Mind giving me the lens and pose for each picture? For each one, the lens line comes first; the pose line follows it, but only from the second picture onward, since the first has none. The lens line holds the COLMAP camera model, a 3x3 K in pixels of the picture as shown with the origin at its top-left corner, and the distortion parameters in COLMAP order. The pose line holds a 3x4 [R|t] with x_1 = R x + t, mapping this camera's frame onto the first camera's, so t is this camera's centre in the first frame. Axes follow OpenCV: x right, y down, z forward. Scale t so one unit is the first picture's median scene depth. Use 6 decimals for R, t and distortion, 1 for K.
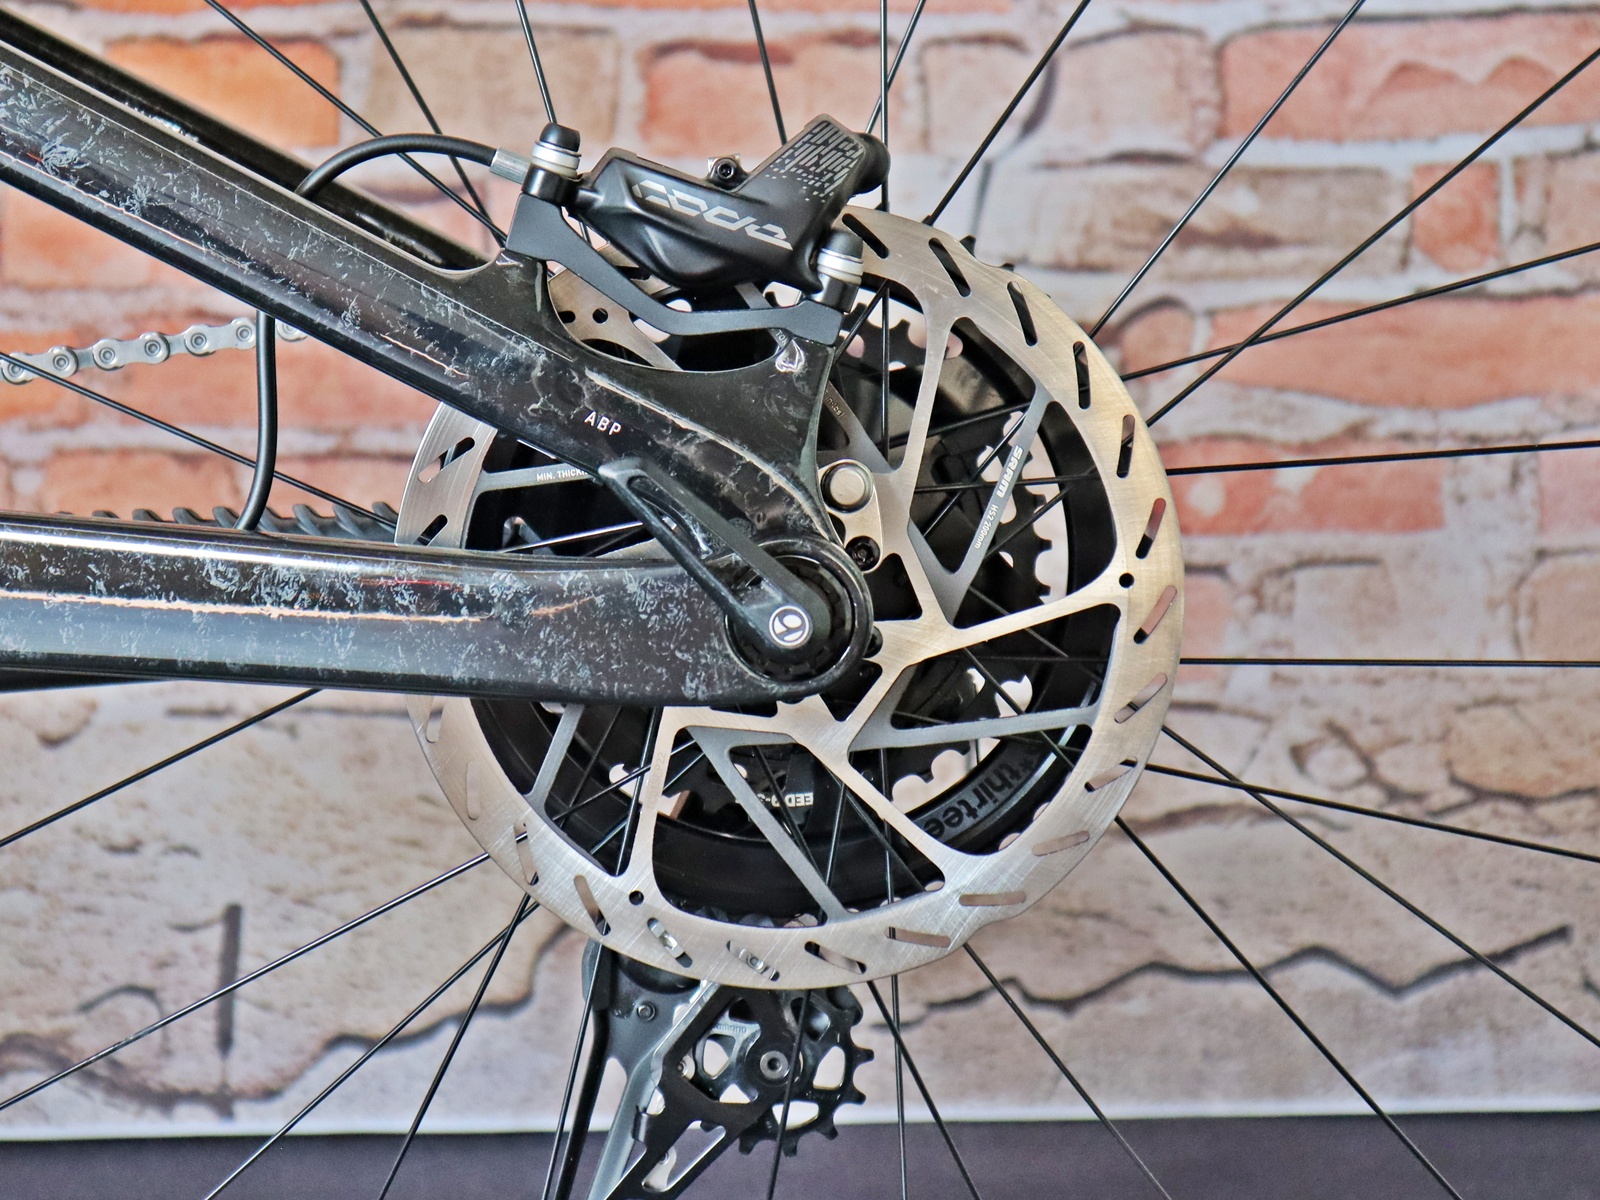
lens RADIAL K [[3571.9, 0, 802.2], [0, 3571.9, 586.4], [0, 0, 1]] dist [0.127471, 0.000000]
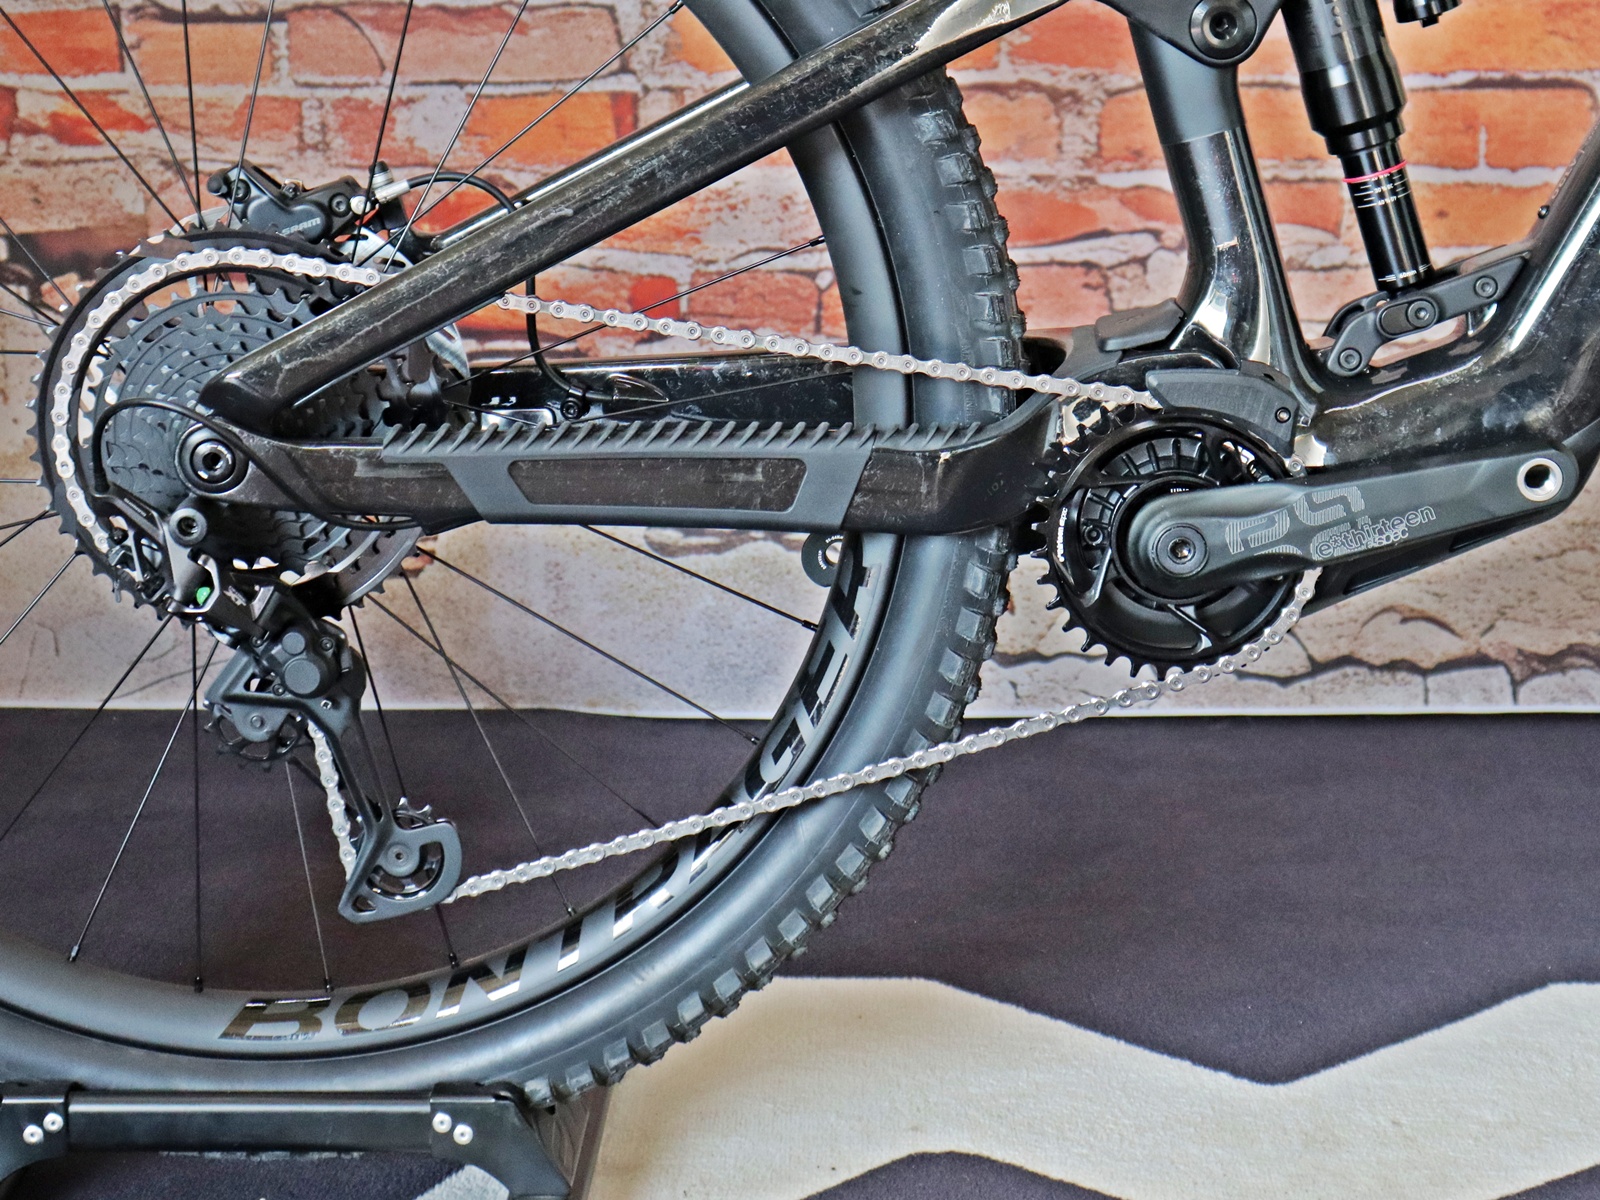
lens RADIAL K [[3305.8, 0, 835.0], [0, 3305.8, 549.6], [0, 0, 1]] dist [0.108981, 0.000000]
pose [[0.999949, 0.008404, 0.005614, -0.551125], [-0.008940, 0.994593, 0.103460, -0.059570], [-0.004714, -0.103505, 0.994618, -0.401260]]
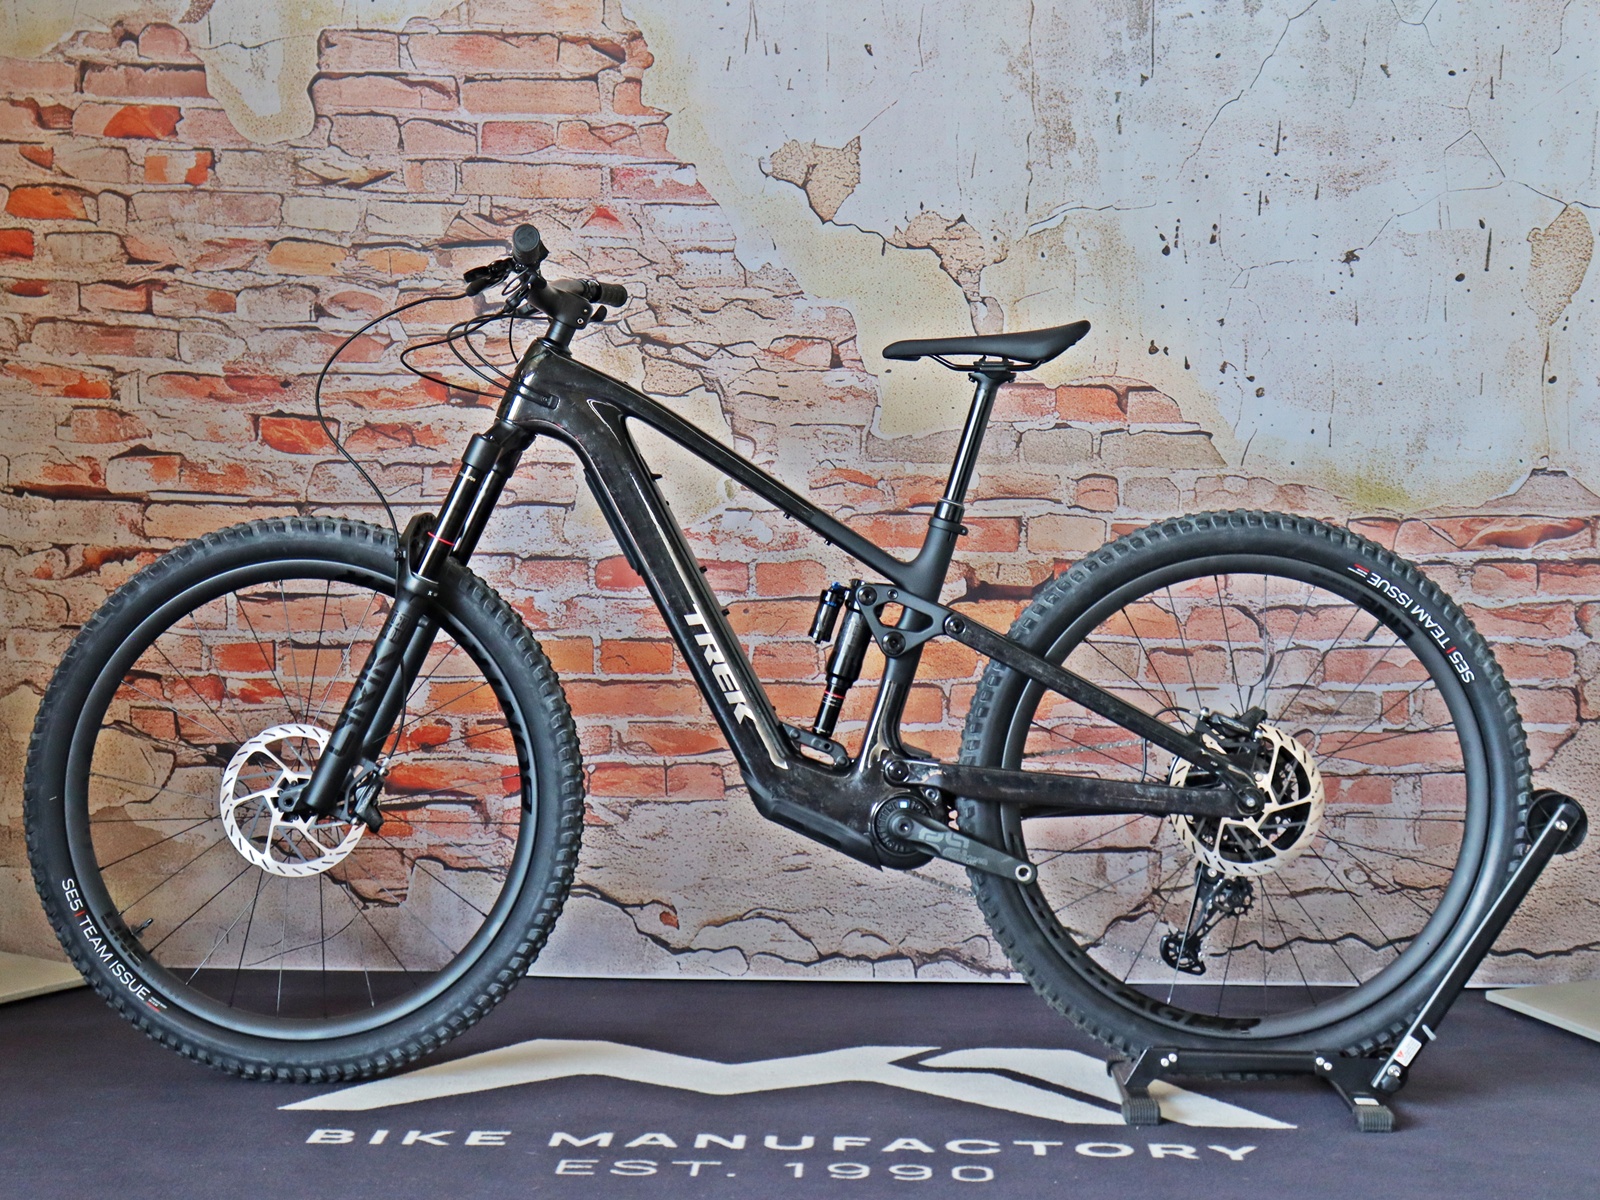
lens RADIAL K [[3571.9, 0, 773.8], [0, 3571.9, 569.9], [0, 0, 1]] dist [0.127471, 0.000000]
pose [[0.999381, 0.023681, -0.026016, -0.301008], [-0.026136, 0.994798, -0.098453, 0.108506], [0.023549, 0.099072, 0.994802, -2.265414]]
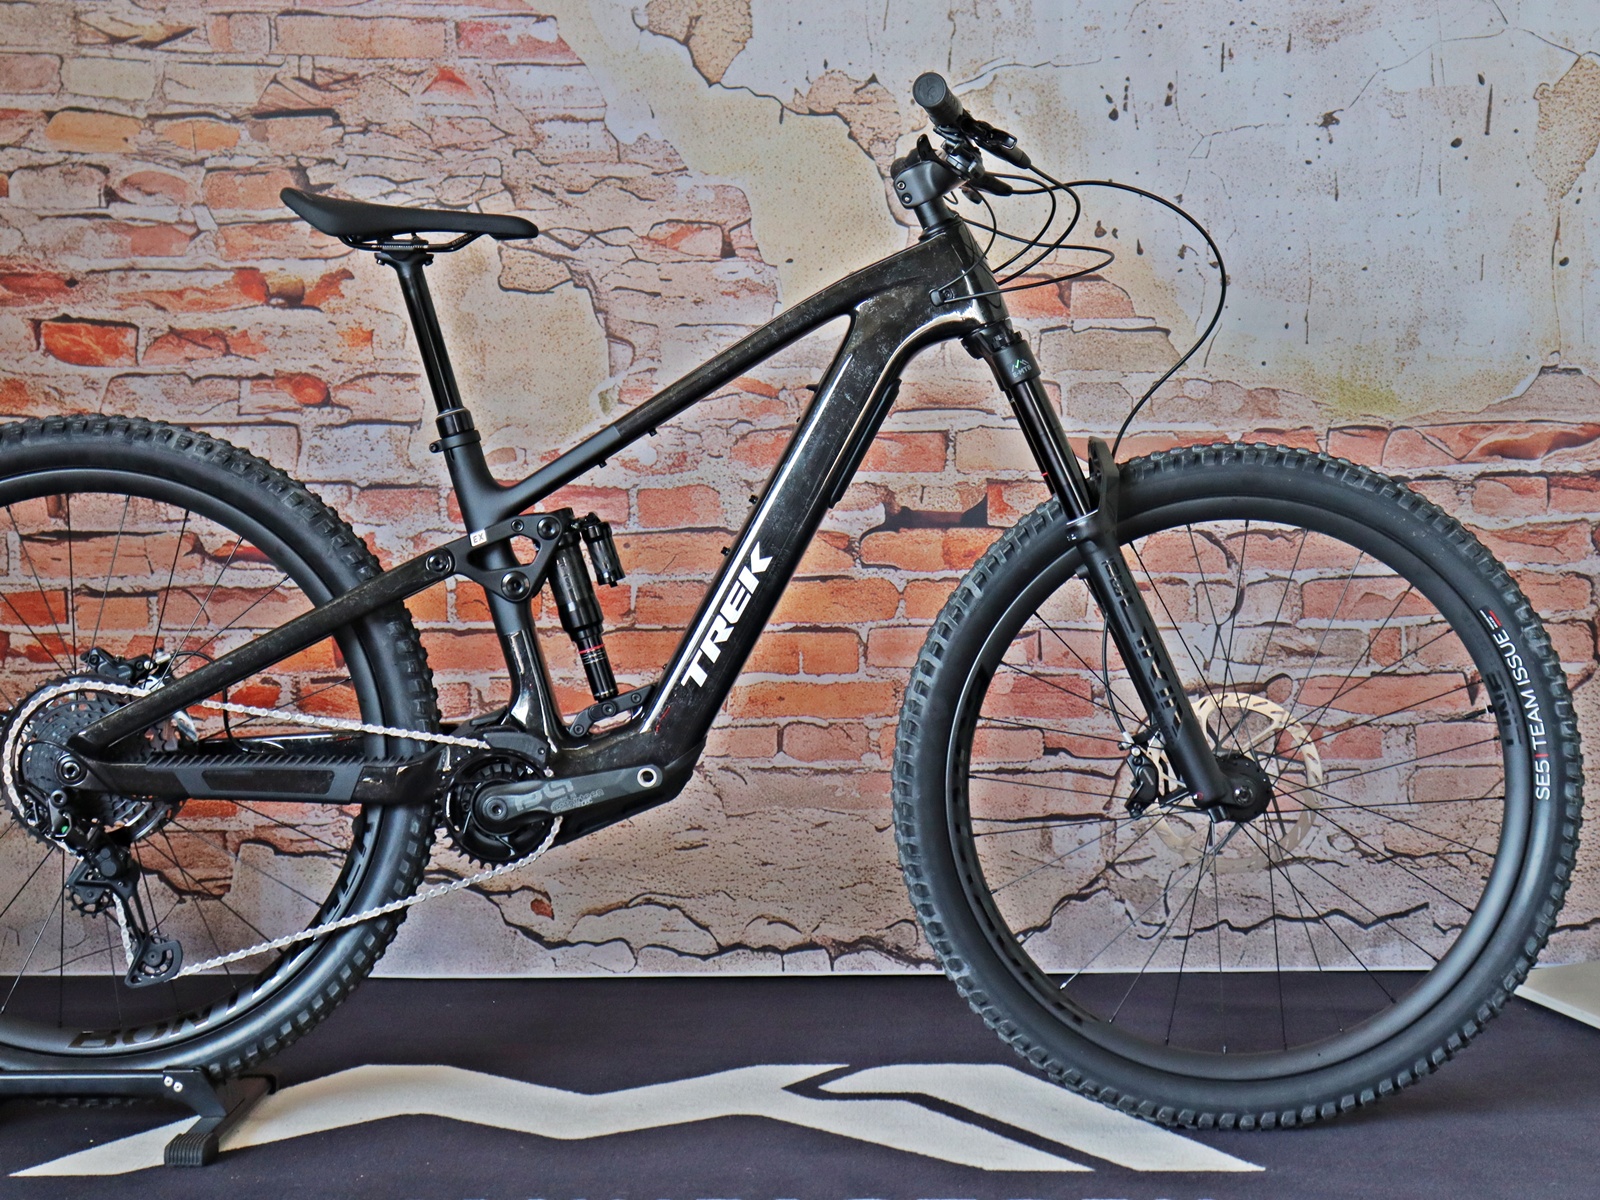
lens RADIAL K [[3178.8, 0, 872.8], [0, 3178.8, 600.9], [0, 0, 1]] dist [0.108448, 0.000000]
pose [[0.999887, 0.009584, 0.011563, -0.247253], [-0.008773, 0.997630, -0.068239, 0.034923], [-0.012190, 0.068130, 0.997602, -1.479689]]
